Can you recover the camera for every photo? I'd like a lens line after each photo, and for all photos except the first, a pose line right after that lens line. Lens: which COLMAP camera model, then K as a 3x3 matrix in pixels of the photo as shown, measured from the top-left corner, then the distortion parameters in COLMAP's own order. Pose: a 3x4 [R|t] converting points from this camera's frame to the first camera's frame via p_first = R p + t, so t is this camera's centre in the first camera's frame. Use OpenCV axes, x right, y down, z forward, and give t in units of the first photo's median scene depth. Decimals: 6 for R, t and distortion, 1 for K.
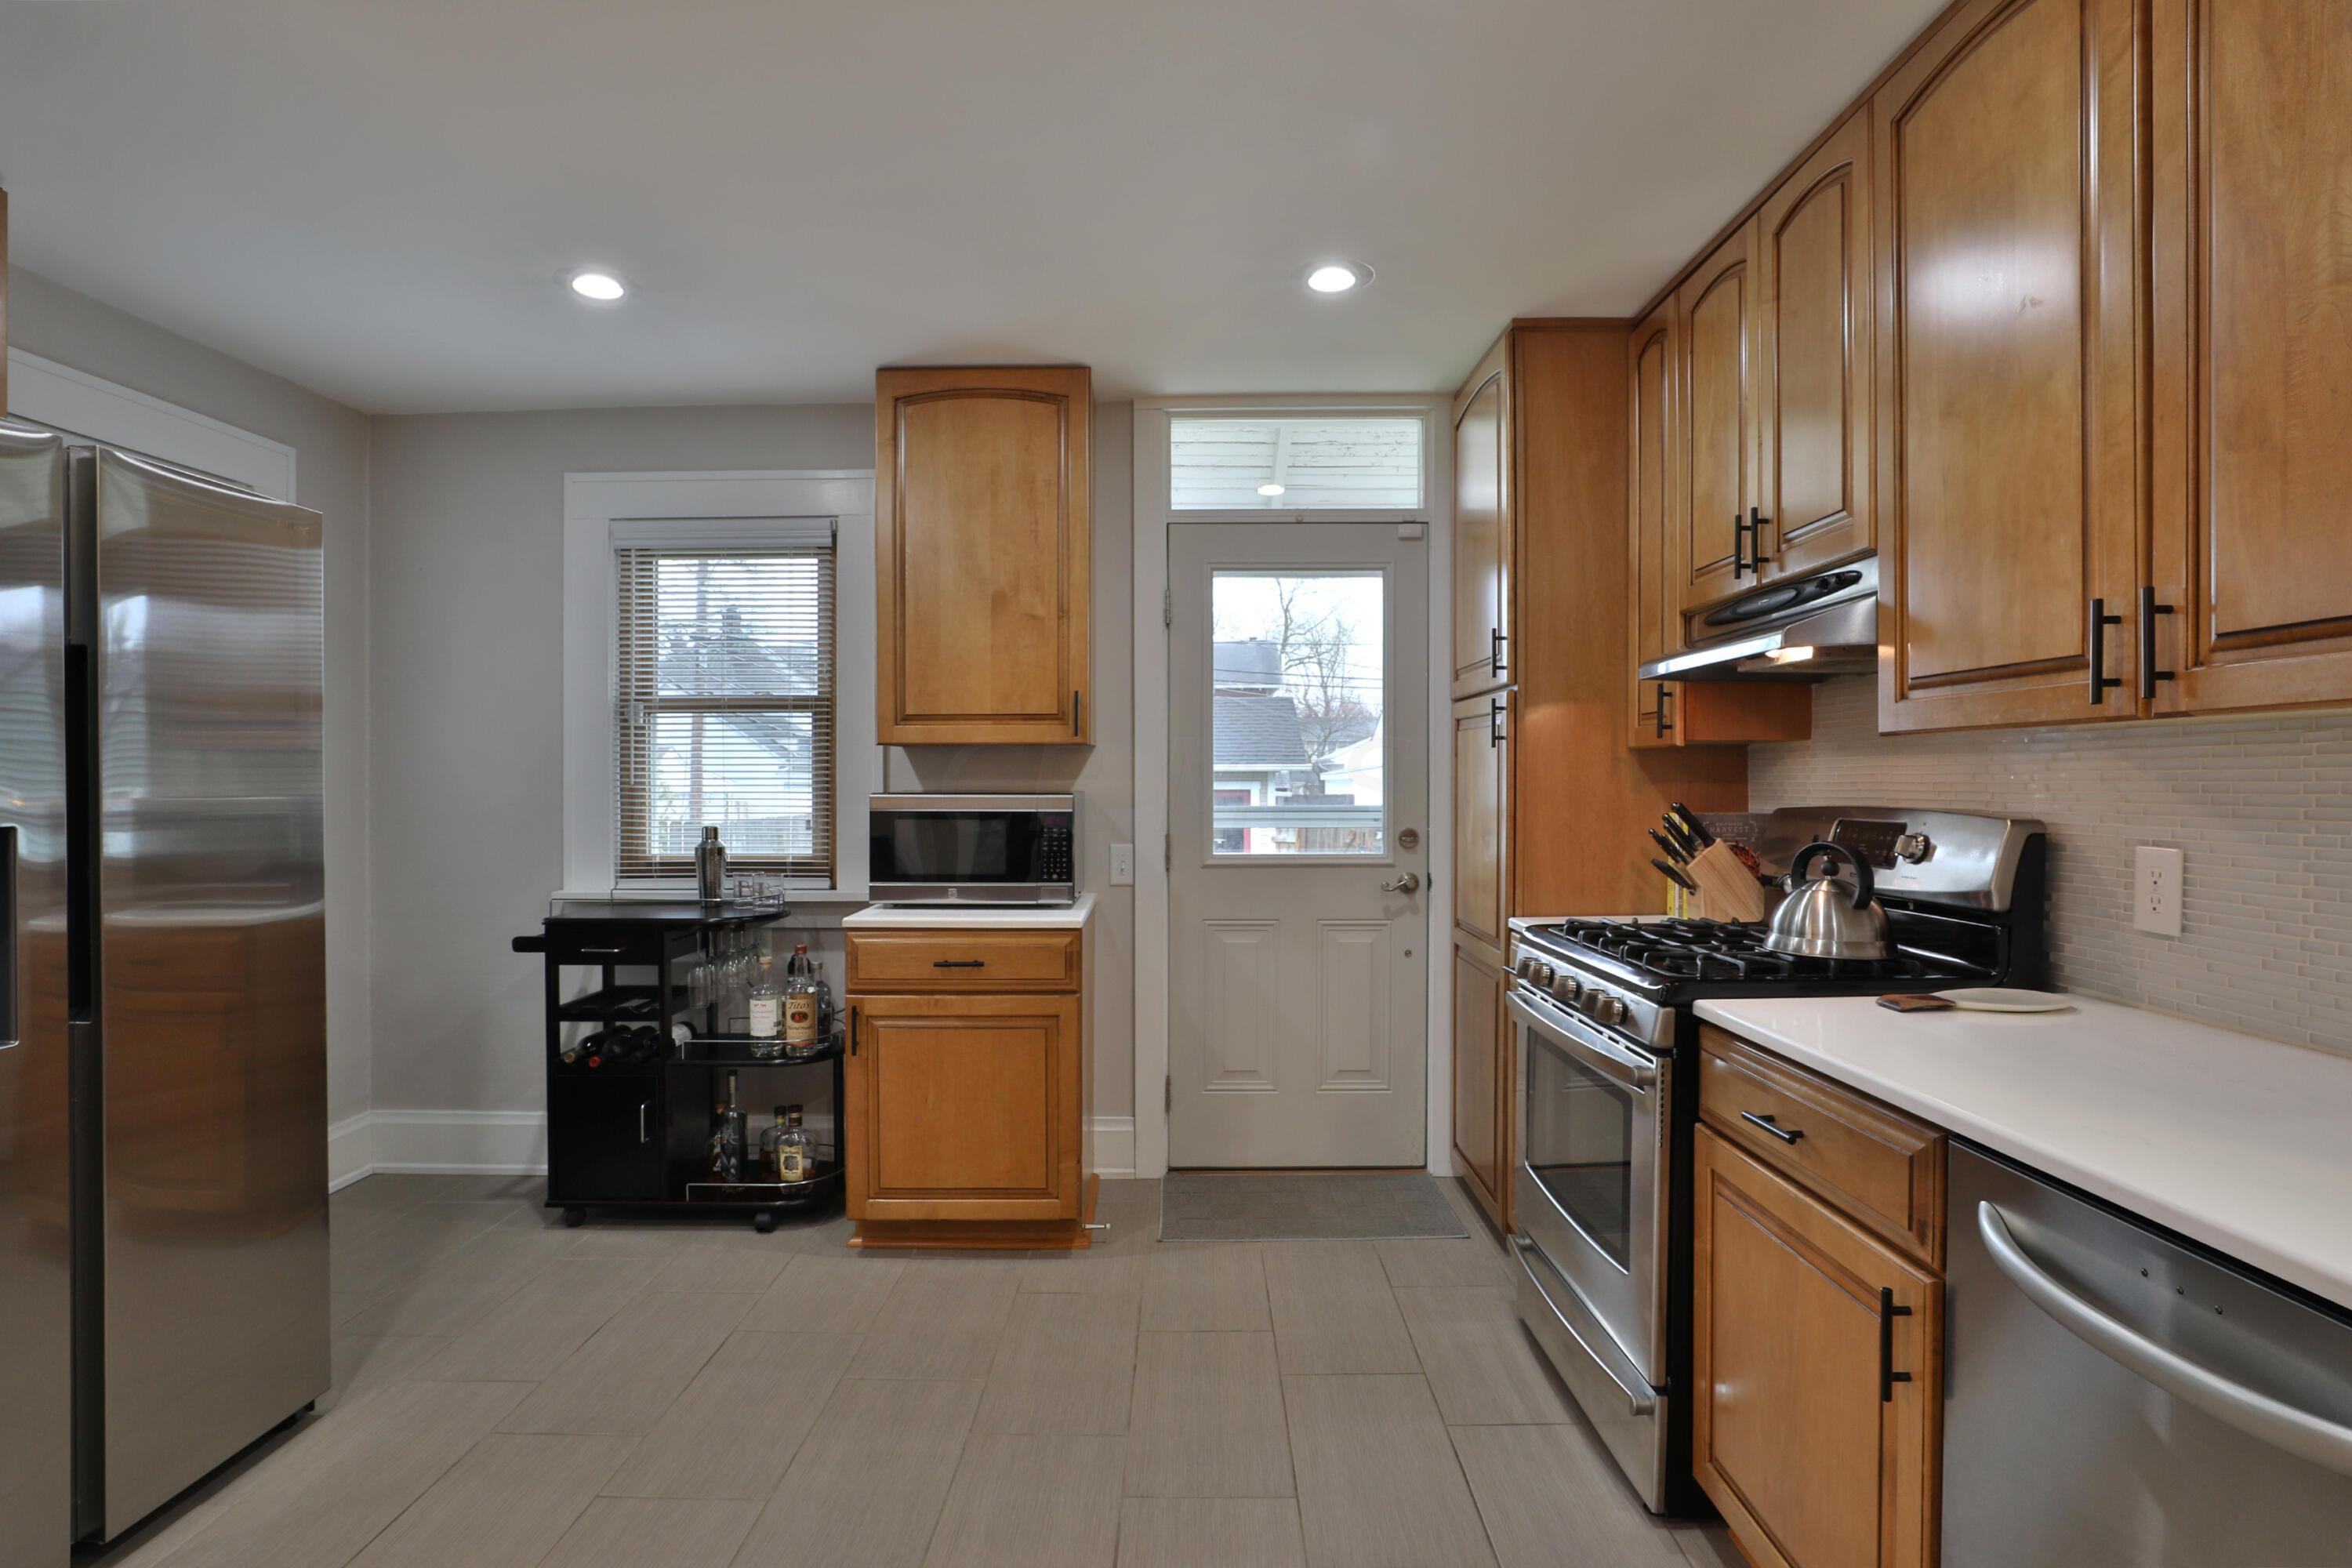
lens RADIAL K [[1121.3, 0, 1168.0], [0, 1121.3, 790.6], [0, 0, 1]] dist [-0.017172, 0.000259]
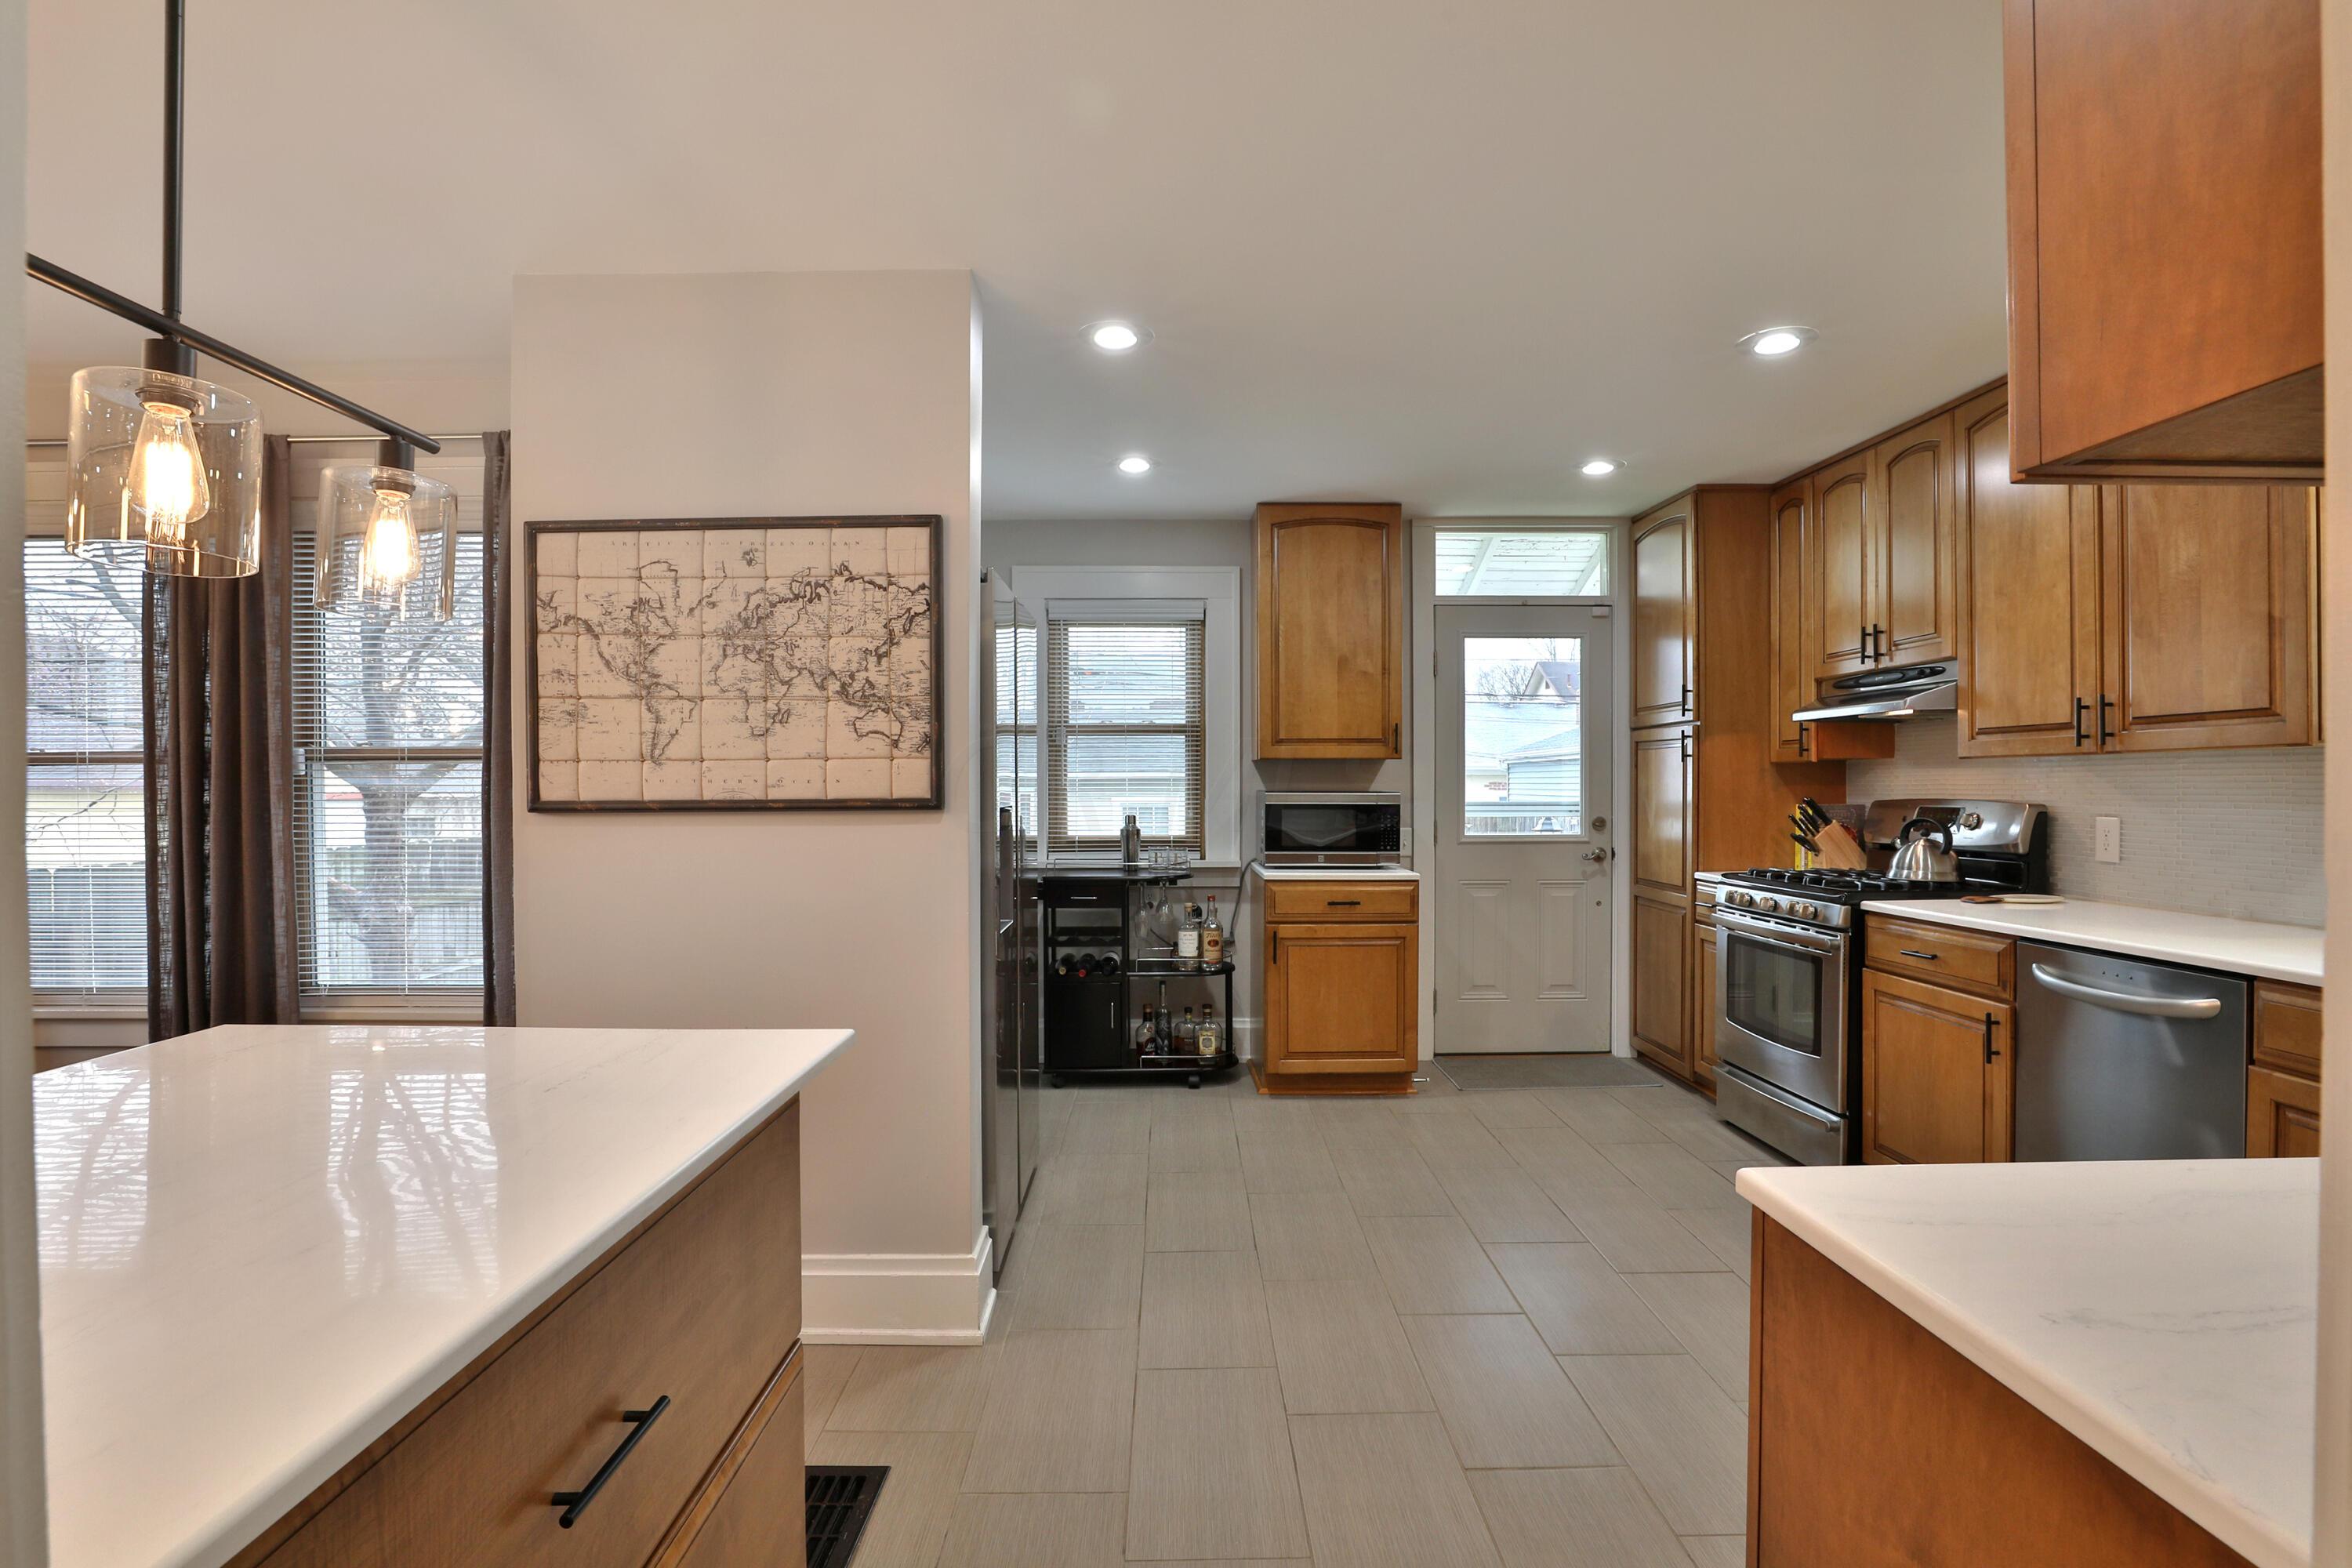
lens RADIAL K [[1126.6, 0, 1176.0], [0, 1126.6, 784.0], [0, 0, 1]] dist [-0.001522, -0.000087]
pose [[0.999283, 0.000264, 0.037871, -0.474510], [0.000124, 0.999947, -0.010250, 0.007924], [-0.037871, 0.010247, 0.999230, -0.532112]]
